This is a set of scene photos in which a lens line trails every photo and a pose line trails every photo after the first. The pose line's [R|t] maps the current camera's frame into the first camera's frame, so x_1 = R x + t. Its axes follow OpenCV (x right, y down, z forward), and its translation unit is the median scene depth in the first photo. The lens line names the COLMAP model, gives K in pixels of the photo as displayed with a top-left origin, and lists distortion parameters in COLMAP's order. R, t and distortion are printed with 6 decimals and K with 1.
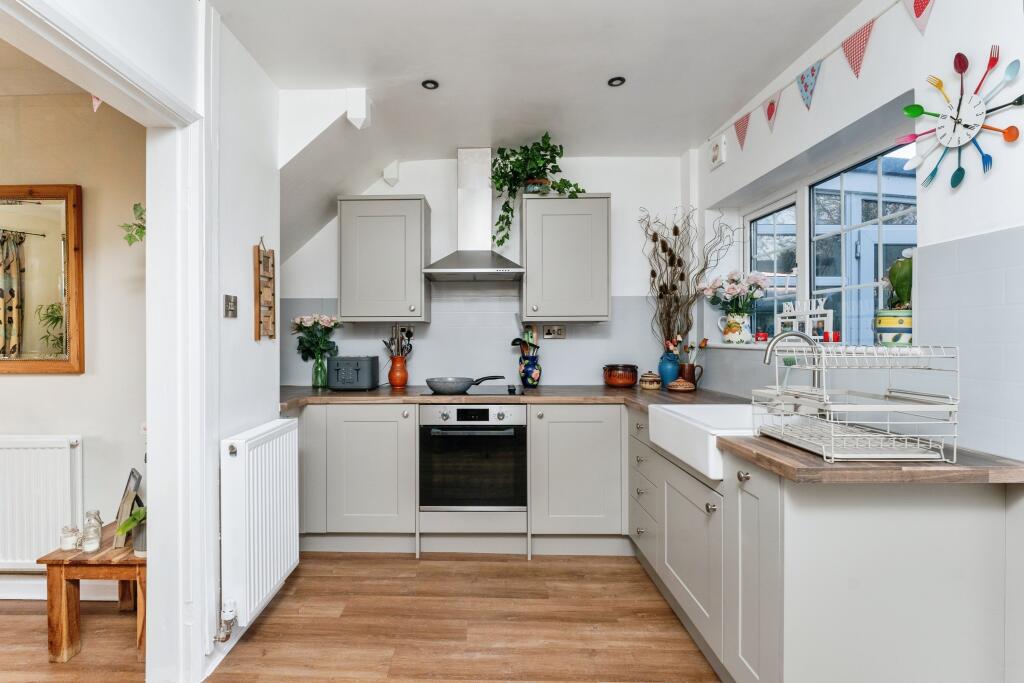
lens RADIAL K [[482.2, 0, 503.0], [0, 482.2, 340.1], [0, 0, 1]] dist [0.000228, 0.000763]
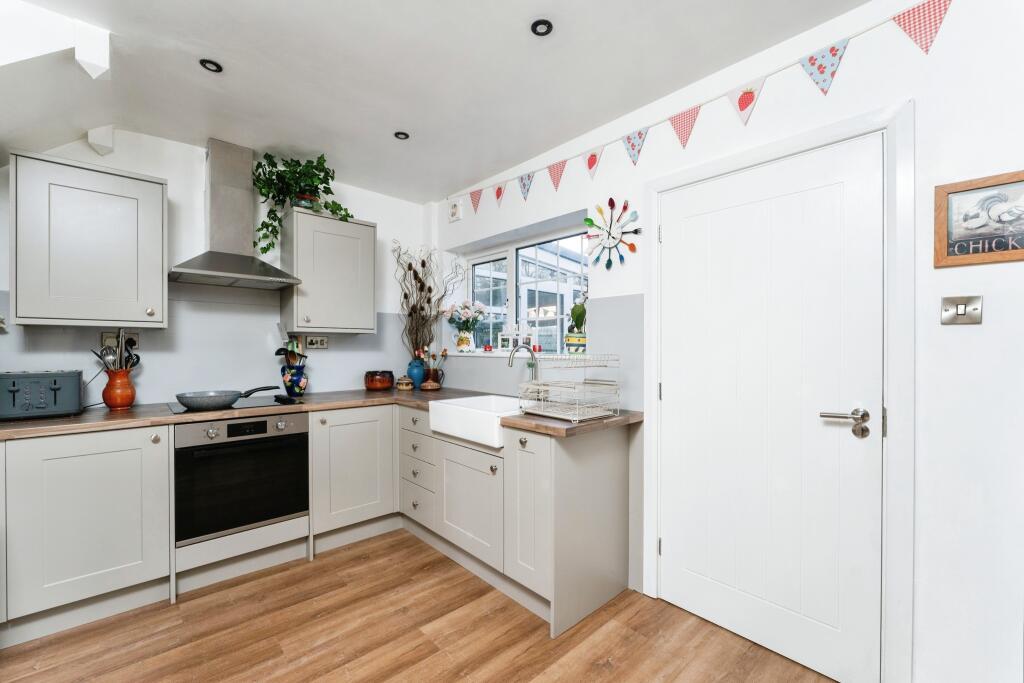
lens RADIAL K [[420.3, 0, 514.8], [0, 420.3, 350.4], [0, 0, 1]] dist [0.010894, -0.000289]
pose [[0.732035, 0.000606, 0.681267, -0.247160], [-0.002788, 0.999994, 0.002106, -0.002565], [-0.681261, -0.003441, 0.732032, 0.031453]]
